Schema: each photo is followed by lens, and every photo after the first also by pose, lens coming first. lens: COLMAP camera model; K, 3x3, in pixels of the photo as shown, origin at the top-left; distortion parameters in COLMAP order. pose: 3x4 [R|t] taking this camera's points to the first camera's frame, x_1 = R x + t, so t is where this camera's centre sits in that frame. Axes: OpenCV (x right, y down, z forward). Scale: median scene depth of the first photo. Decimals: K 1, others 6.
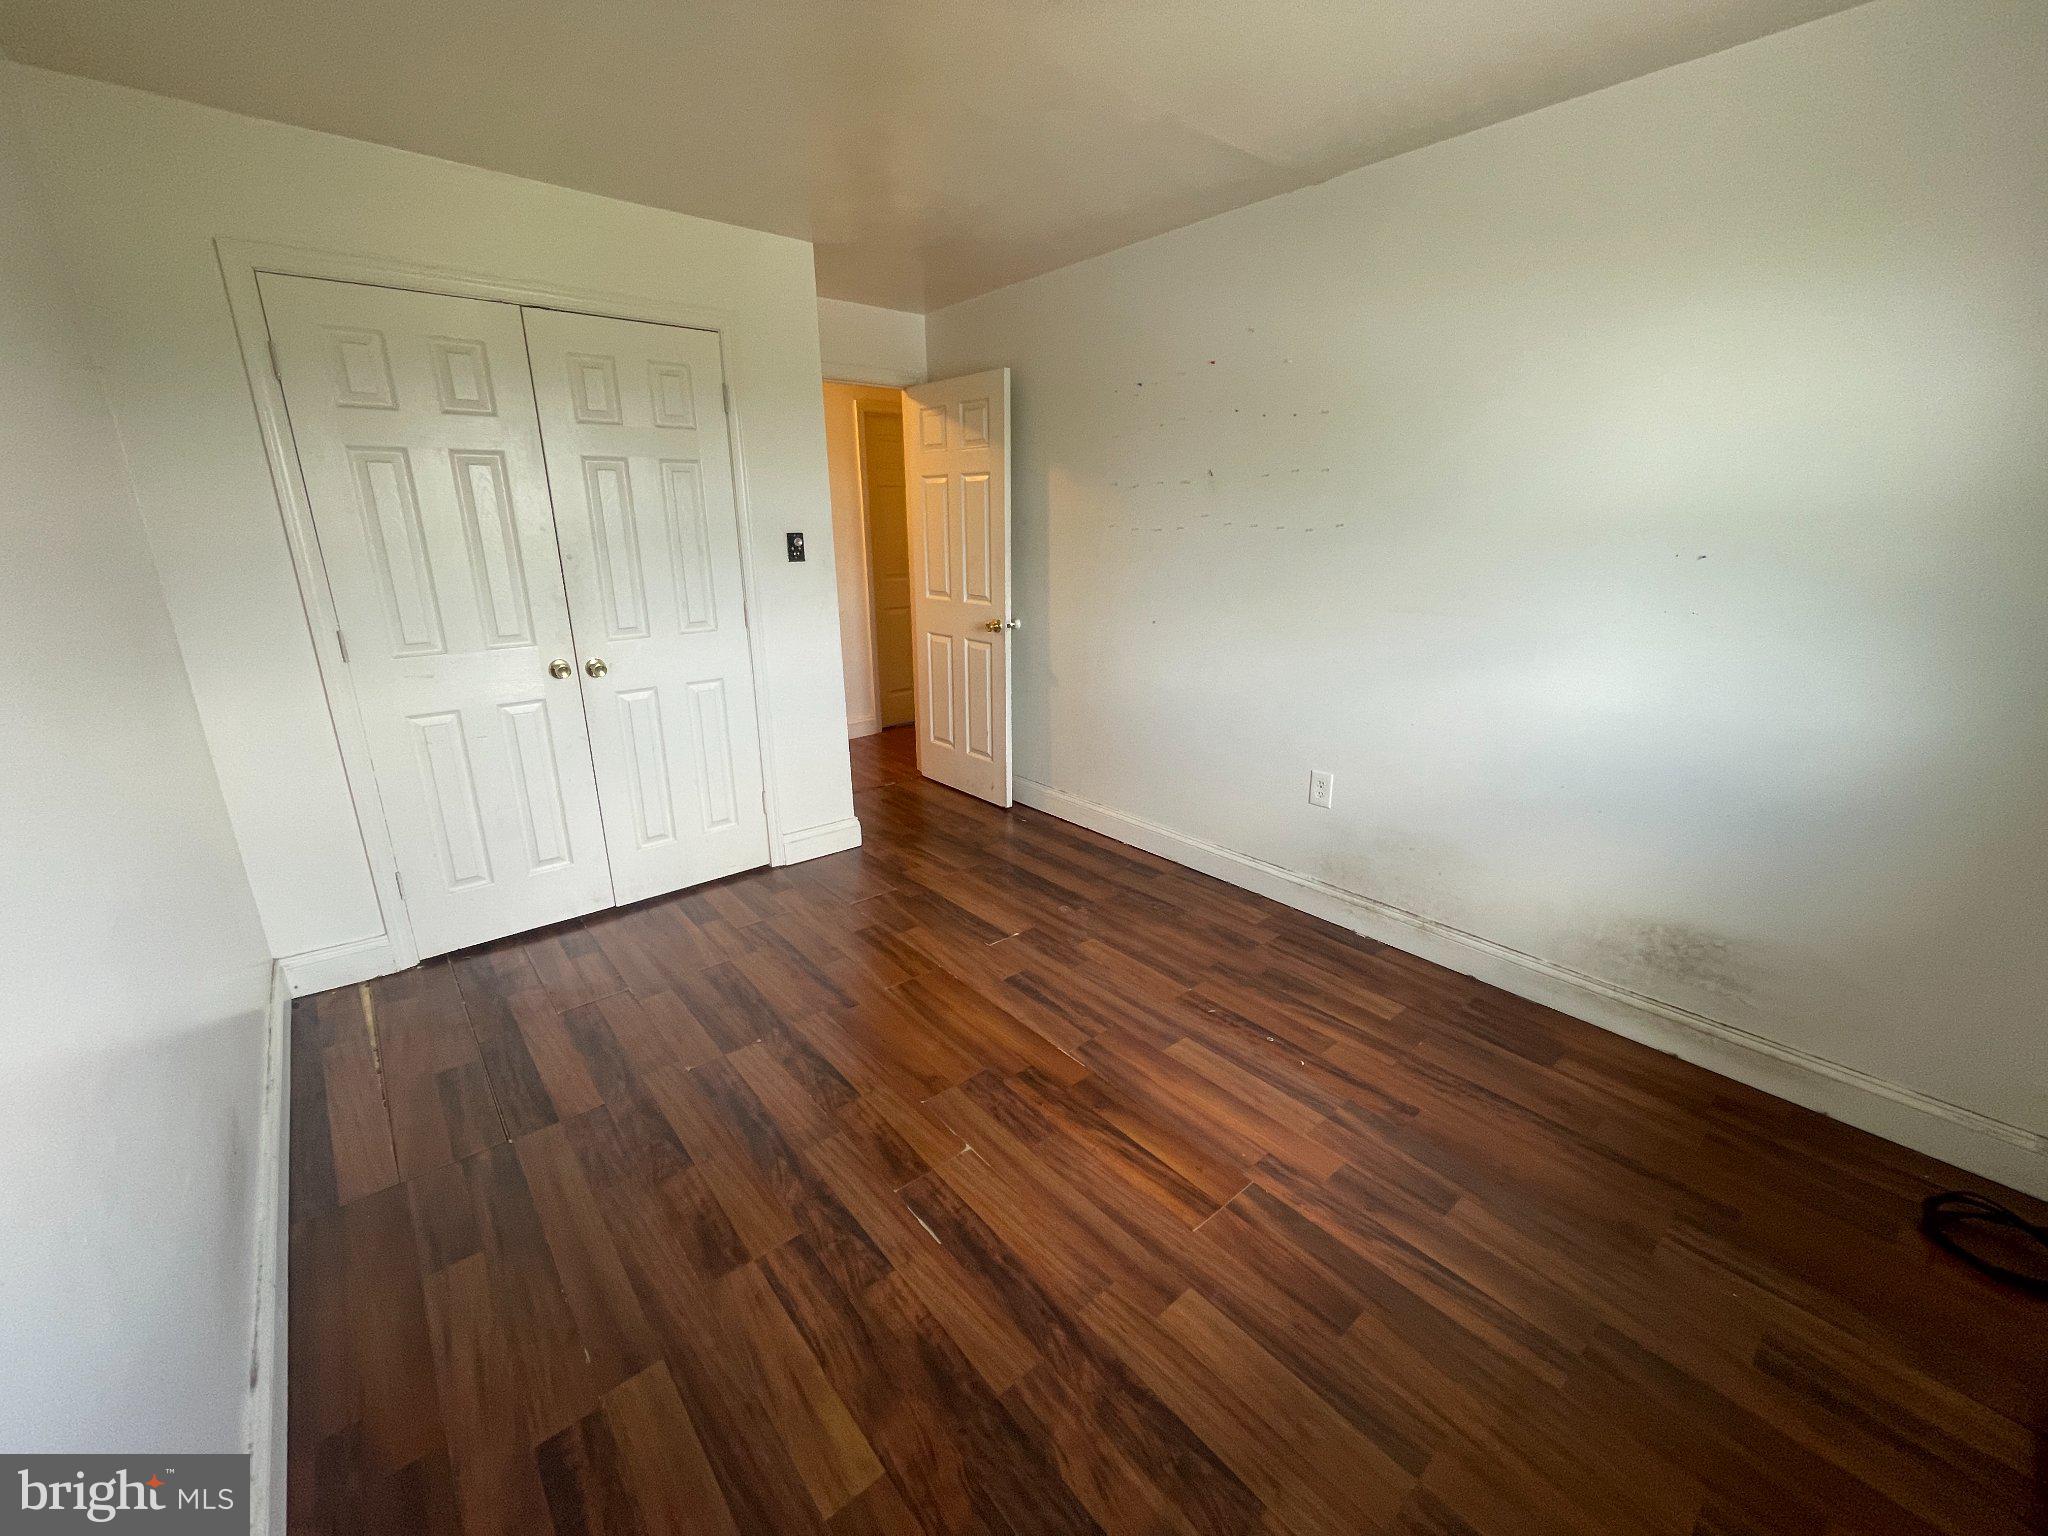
lens RADIAL K [[831.2, 0, 1020.3], [0, 831.2, 760.3], [0, 0, 1]] dist [-0.001938, 0.000034]
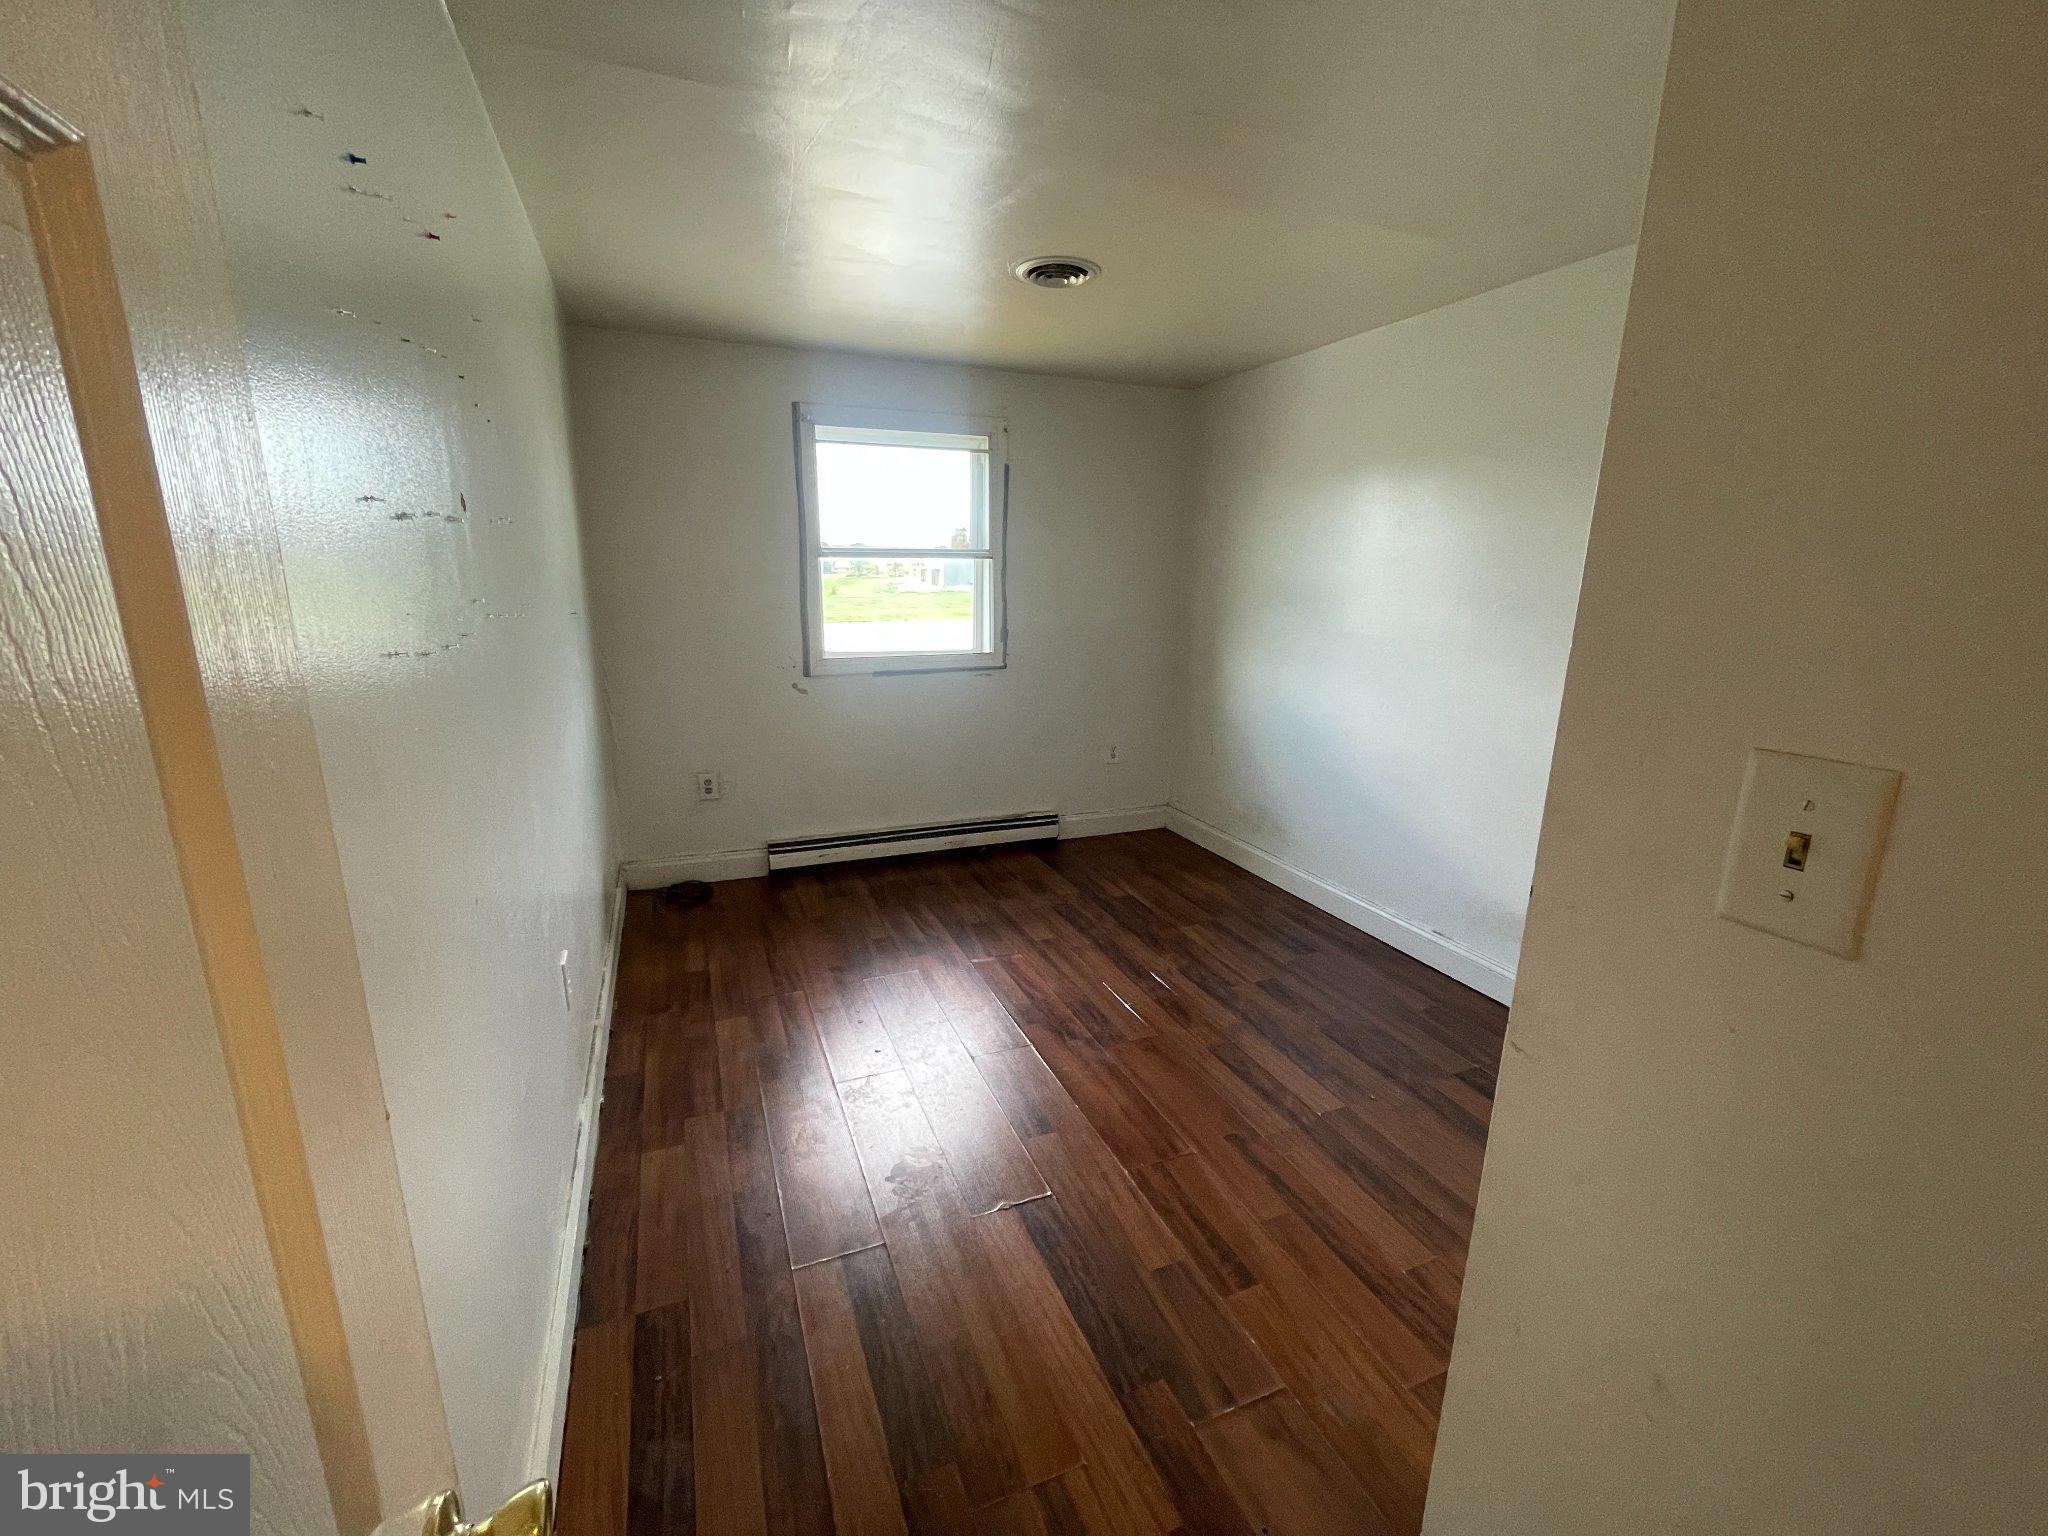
lens RADIAL K [[831.2, 0, 1020.3], [0, 831.2, 760.3], [0, 0, 1]] dist [-0.001938, 0.000034]
pose [[-0.954155, -0.077576, 0.289086, -0.277748], [0.074932, 0.873163, 0.481635, -0.654946], [-0.289782, 0.481216, -0.827320, 2.101526]]
